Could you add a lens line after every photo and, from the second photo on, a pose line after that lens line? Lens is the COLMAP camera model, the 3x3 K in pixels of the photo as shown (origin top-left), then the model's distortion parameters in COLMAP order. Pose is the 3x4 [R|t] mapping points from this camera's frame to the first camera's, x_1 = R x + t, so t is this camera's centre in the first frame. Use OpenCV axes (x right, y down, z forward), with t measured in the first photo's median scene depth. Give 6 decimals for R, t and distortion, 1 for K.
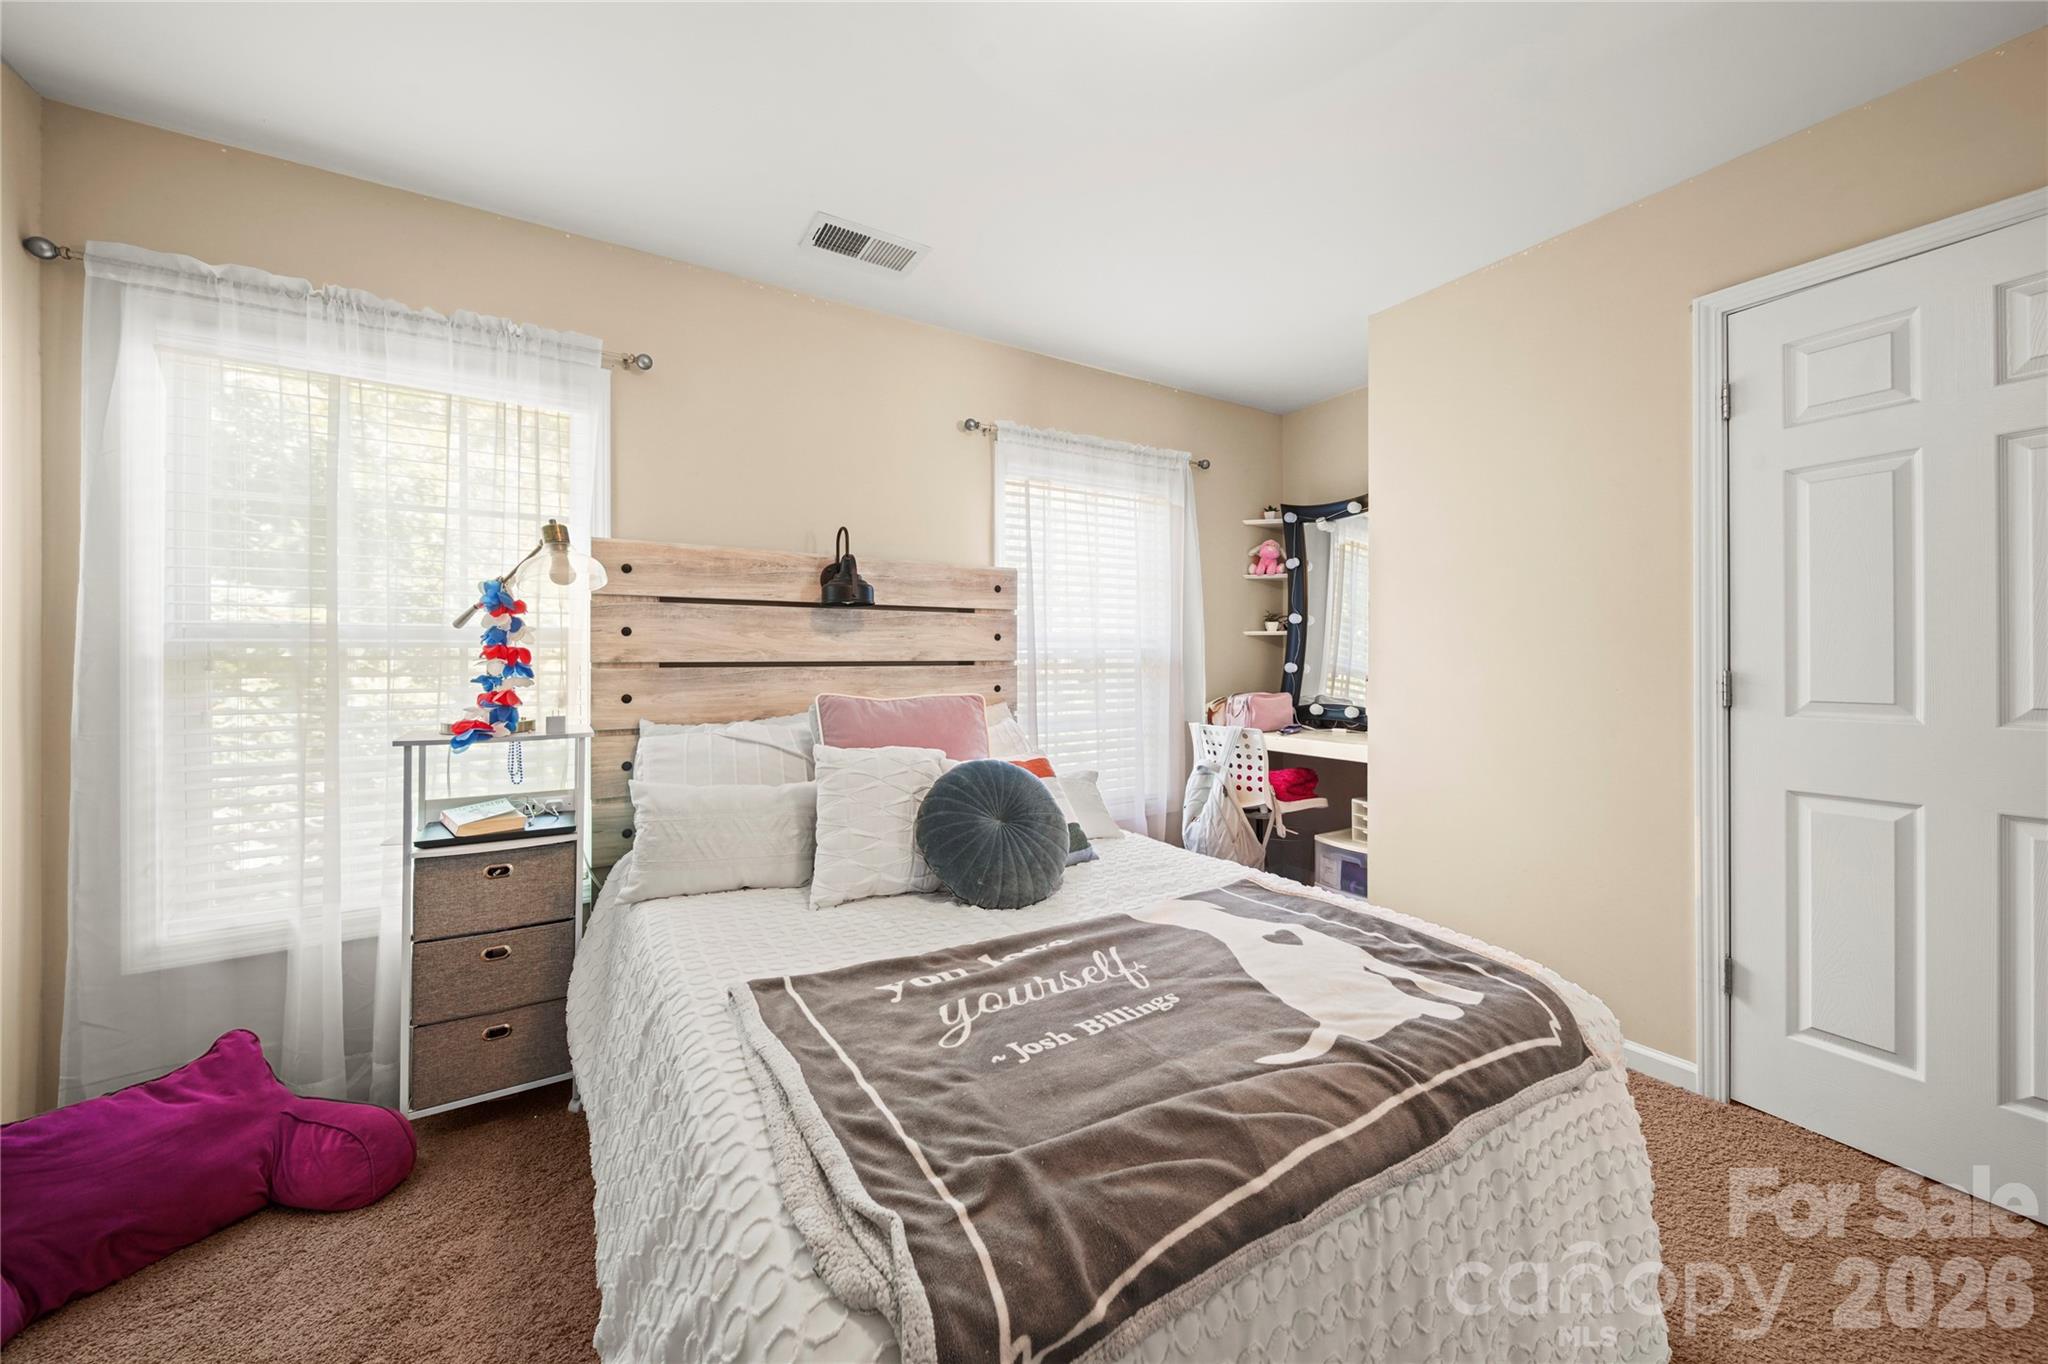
lens RADIAL K [[753.2, 0, 1047.1], [0, 753.2, 654.6], [0, 0, 1]] dist [0.000156, 0.000063]
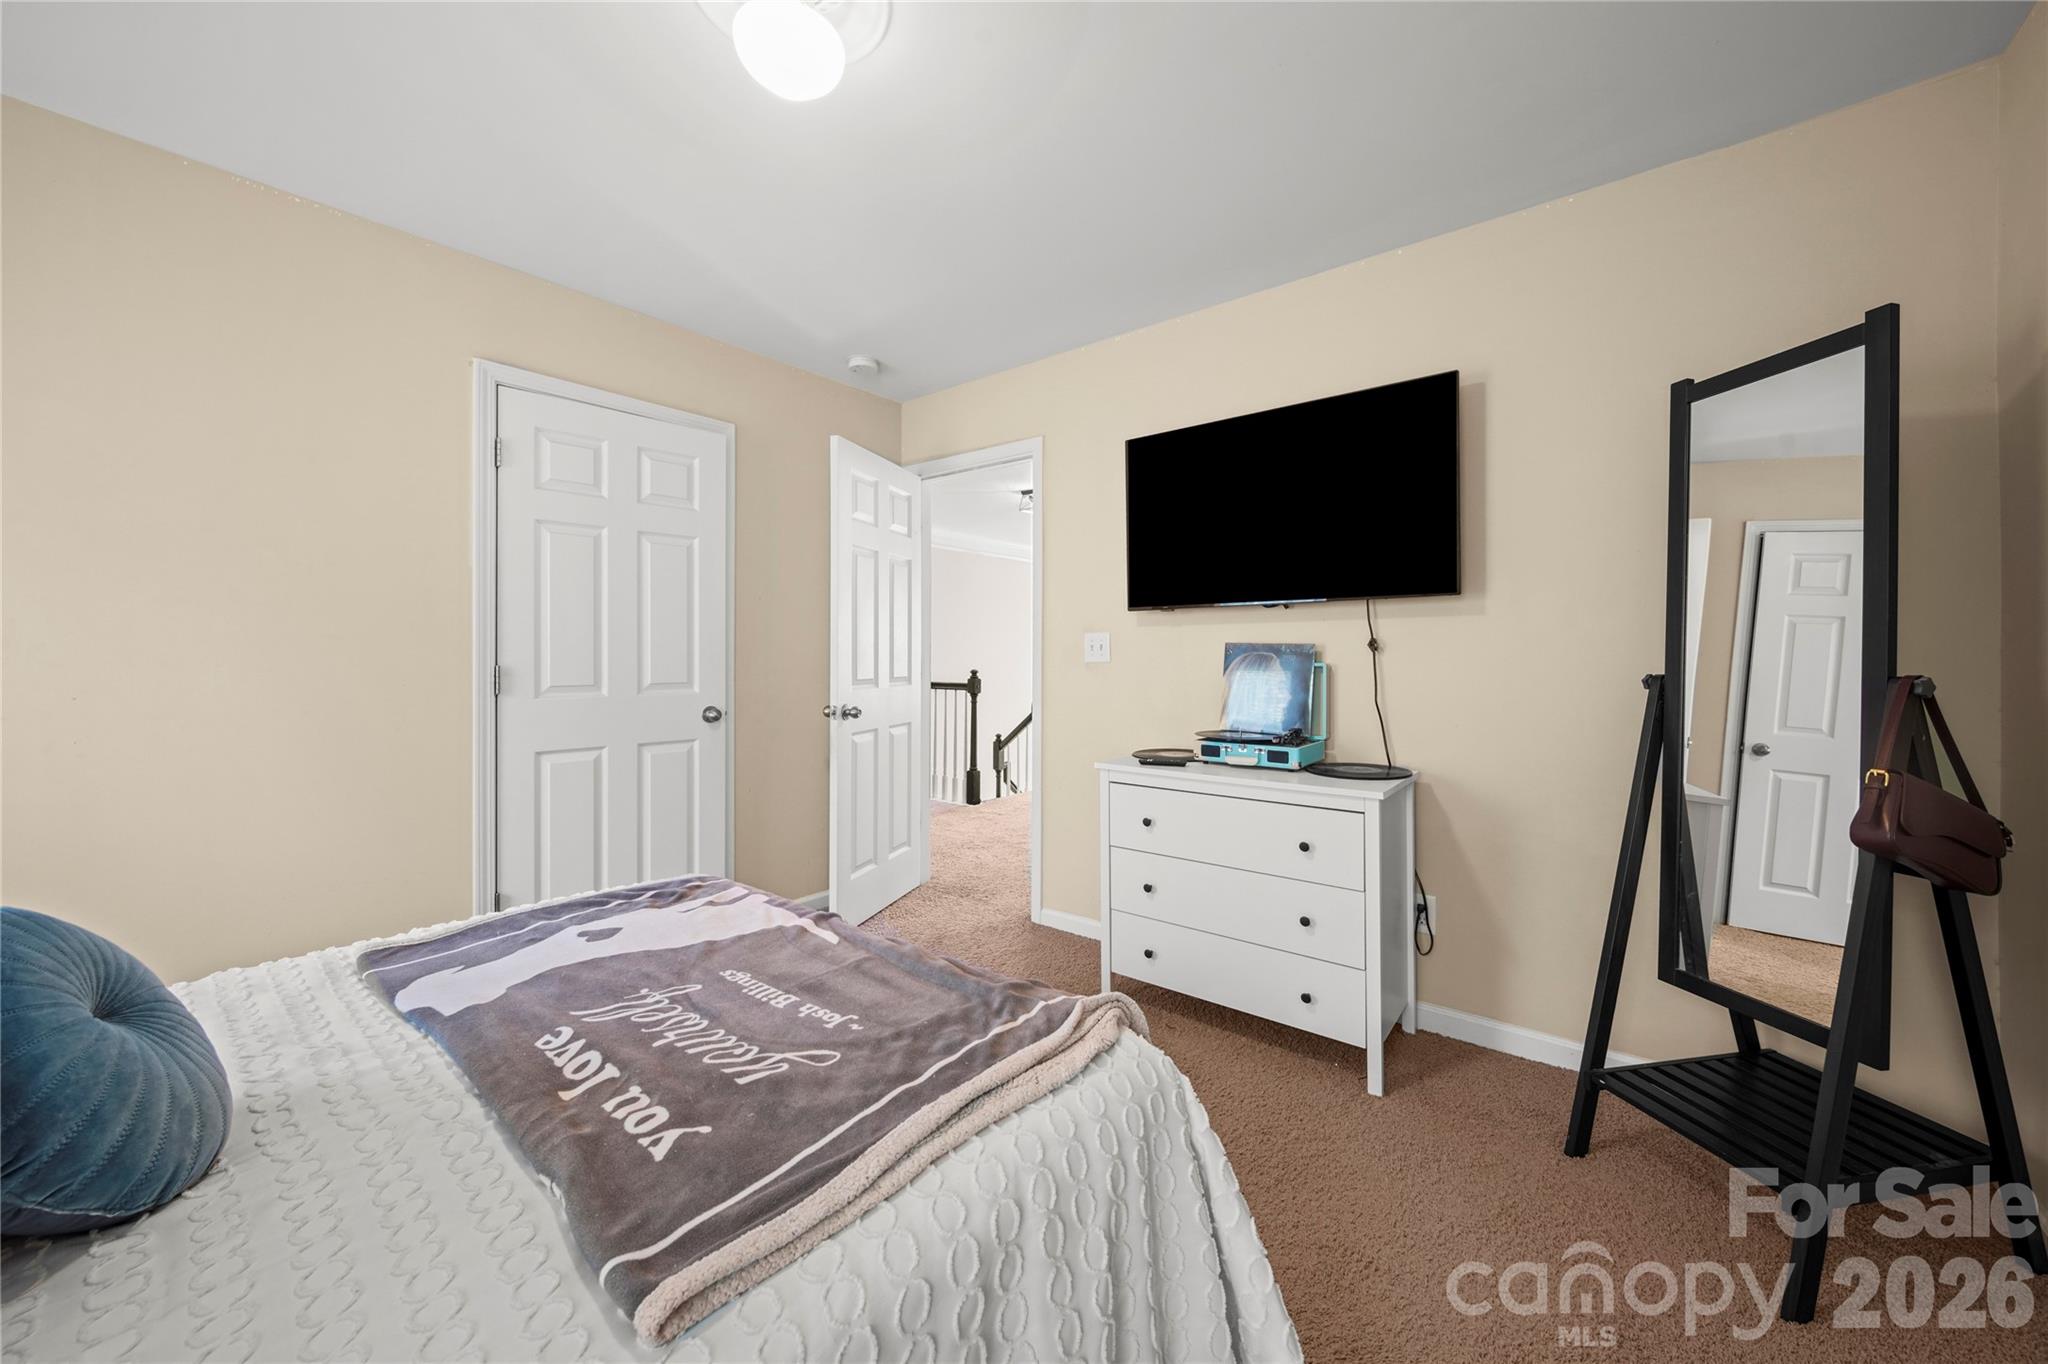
lens RADIAL K [[753.2, 0, 1030.3], [0, 753.2, 663.2], [0, 0, 1]] dist [0.000156, 0.000063]
pose [[-0.318573, -0.005771, 0.947881, -0.897396], [-0.000827, 0.999983, 0.005810, 0.013378], [-0.947898, 0.001067, -0.318572, 0.864307]]
